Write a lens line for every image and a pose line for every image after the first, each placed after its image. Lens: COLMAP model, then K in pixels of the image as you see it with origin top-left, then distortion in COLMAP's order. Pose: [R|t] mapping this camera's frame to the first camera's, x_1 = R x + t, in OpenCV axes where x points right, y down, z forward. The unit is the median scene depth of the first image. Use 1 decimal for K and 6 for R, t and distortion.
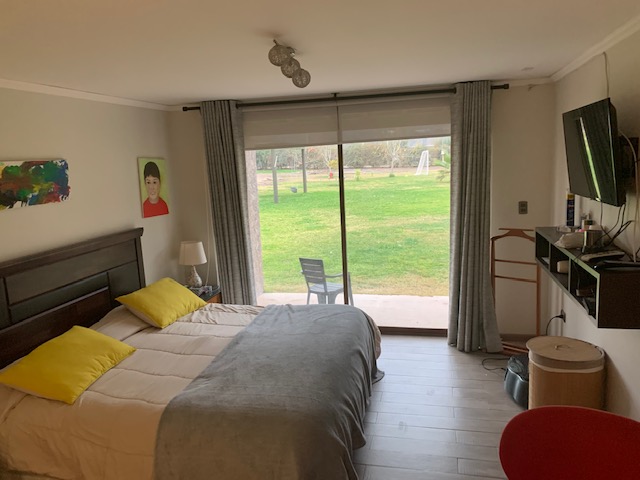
lens RADIAL K [[486.9, 0, 320.7], [0, 486.9, 232.7], [0, 0, 1]] dist [0.111439, -0.176261]
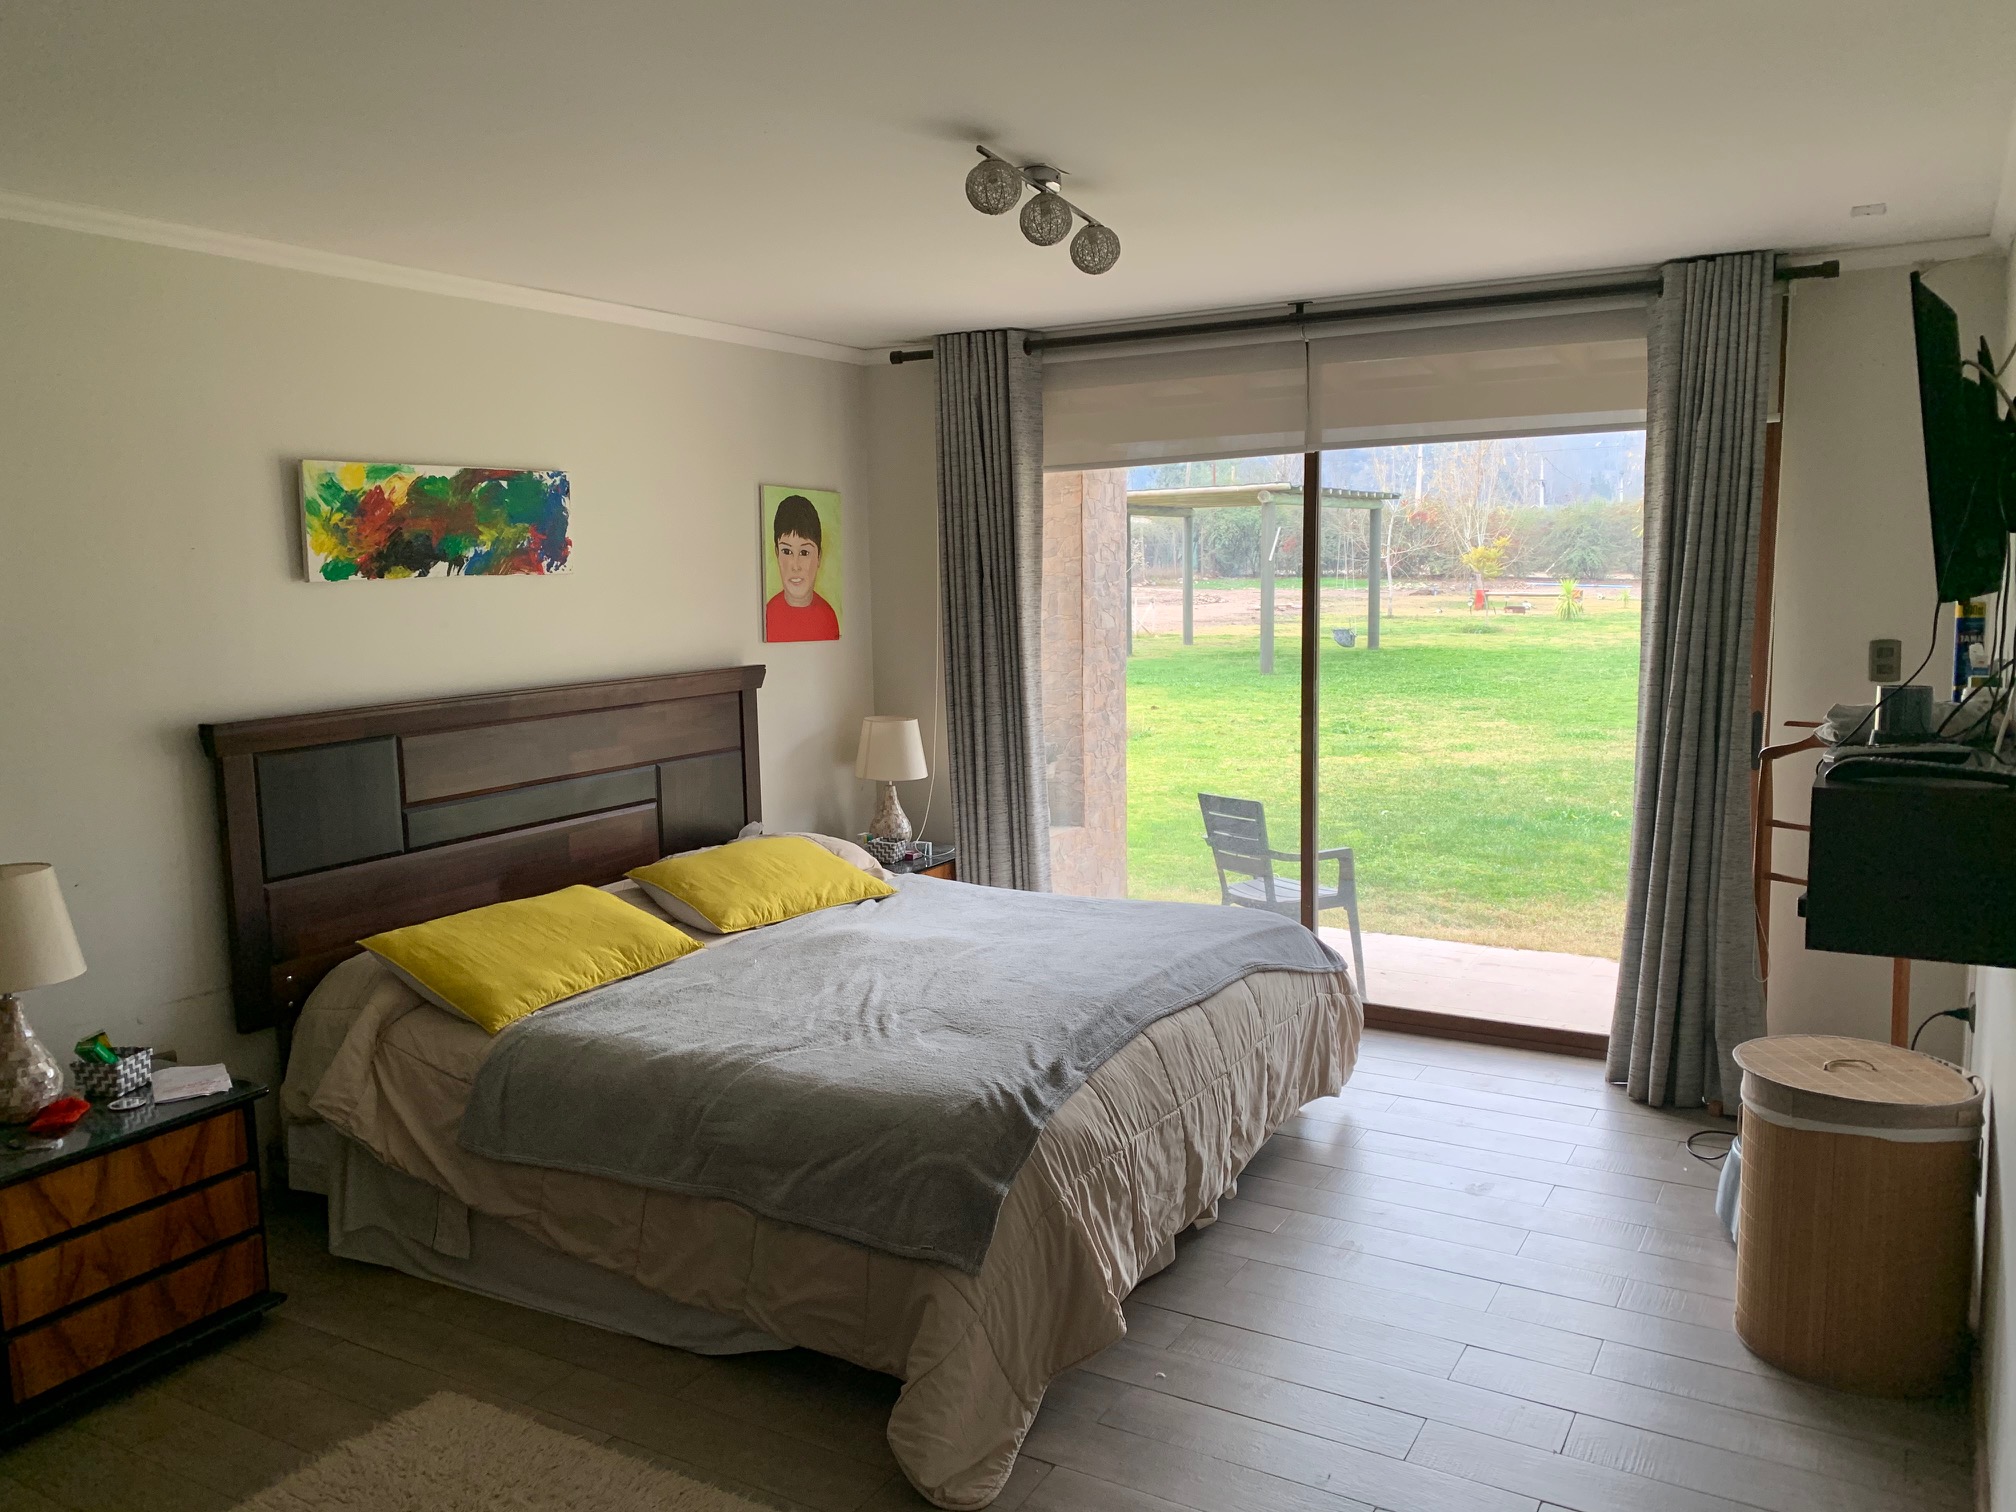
lens RADIAL K [[1537.9, 0, 1008.0], [0, 1537.9, 756.0], [0, 0, 1]] dist [0.093014, -0.108199]
pose [[0.956532, 0.066969, -0.283833, 0.162607], [-0.071749, 0.997402, -0.006465, 0.051677], [0.282663, 0.026549, 0.958852, -0.087492]]
